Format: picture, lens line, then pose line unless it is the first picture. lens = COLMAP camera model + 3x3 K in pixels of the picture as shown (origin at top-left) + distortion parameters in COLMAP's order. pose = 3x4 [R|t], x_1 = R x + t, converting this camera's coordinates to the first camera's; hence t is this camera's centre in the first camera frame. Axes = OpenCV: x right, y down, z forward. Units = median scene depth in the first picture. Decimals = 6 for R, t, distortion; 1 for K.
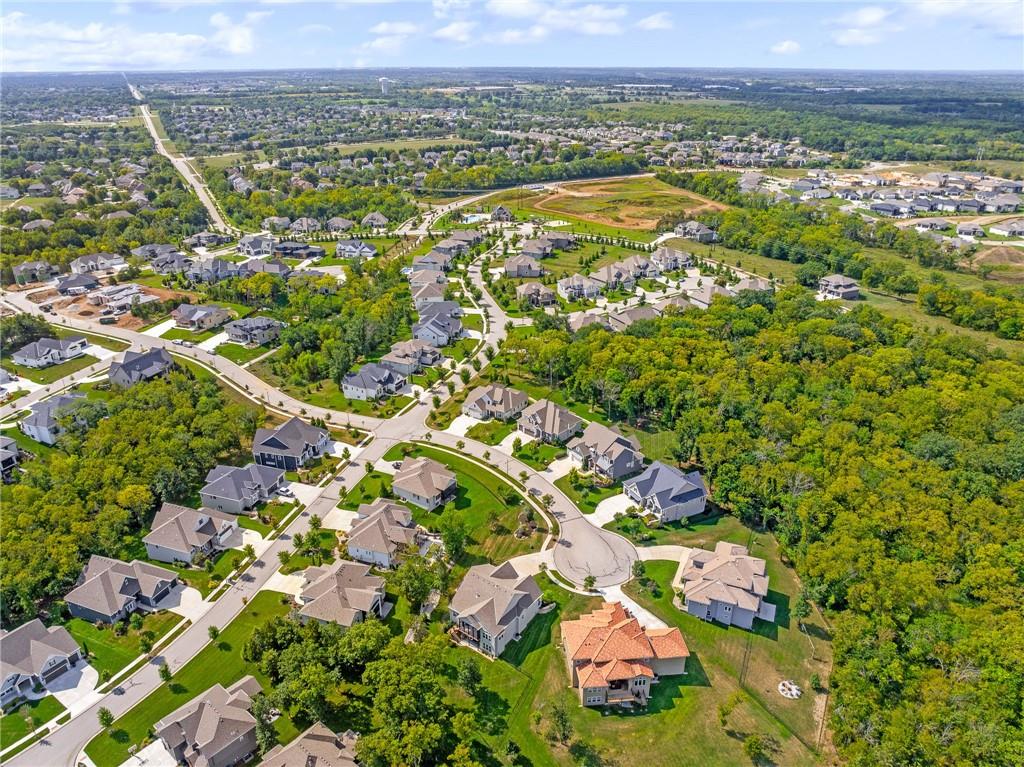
lens RADIAL K [[731.8, 0, 512.0], [0, 731.8, 383.5], [0, 0, 1]] dist [-0.064855, -0.003007]
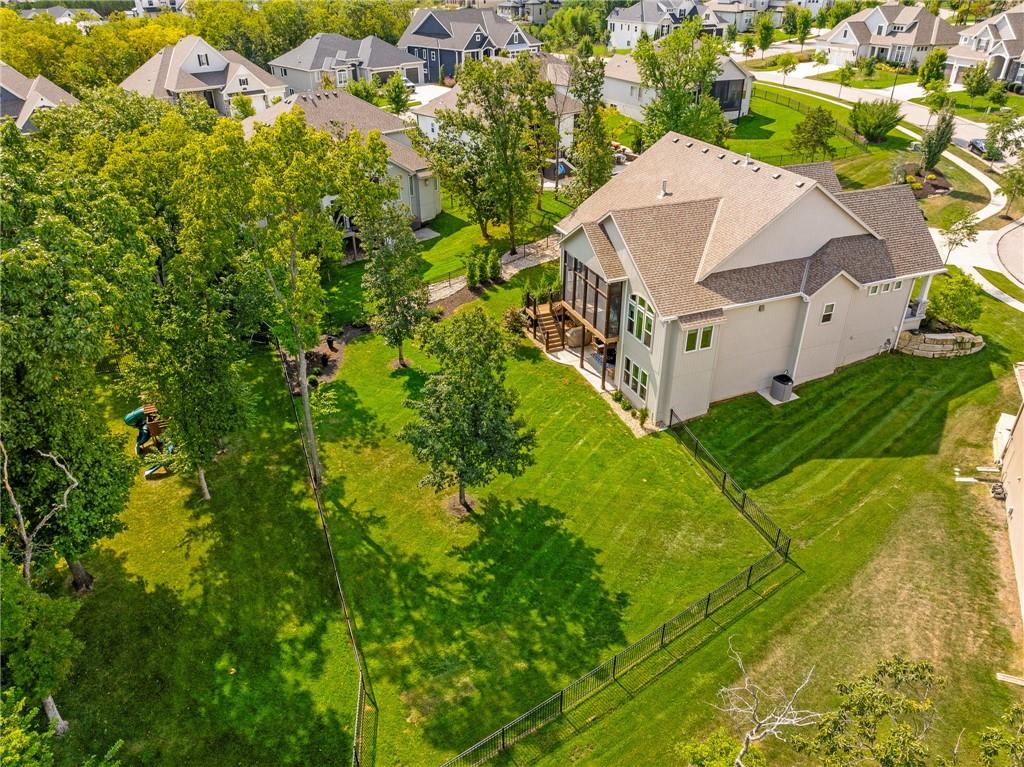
lens RADIAL K [[731.8, 0, 512.0], [0, 731.8, 383.5], [0, 0, 1]] dist [-0.064855, -0.003007]
pose [[0.856624, 0.244182, -0.454500, 0.039128], [-0.197237, 0.968990, 0.148849, 0.335366], [0.476752, -0.037863, 0.878222, 0.767458]]
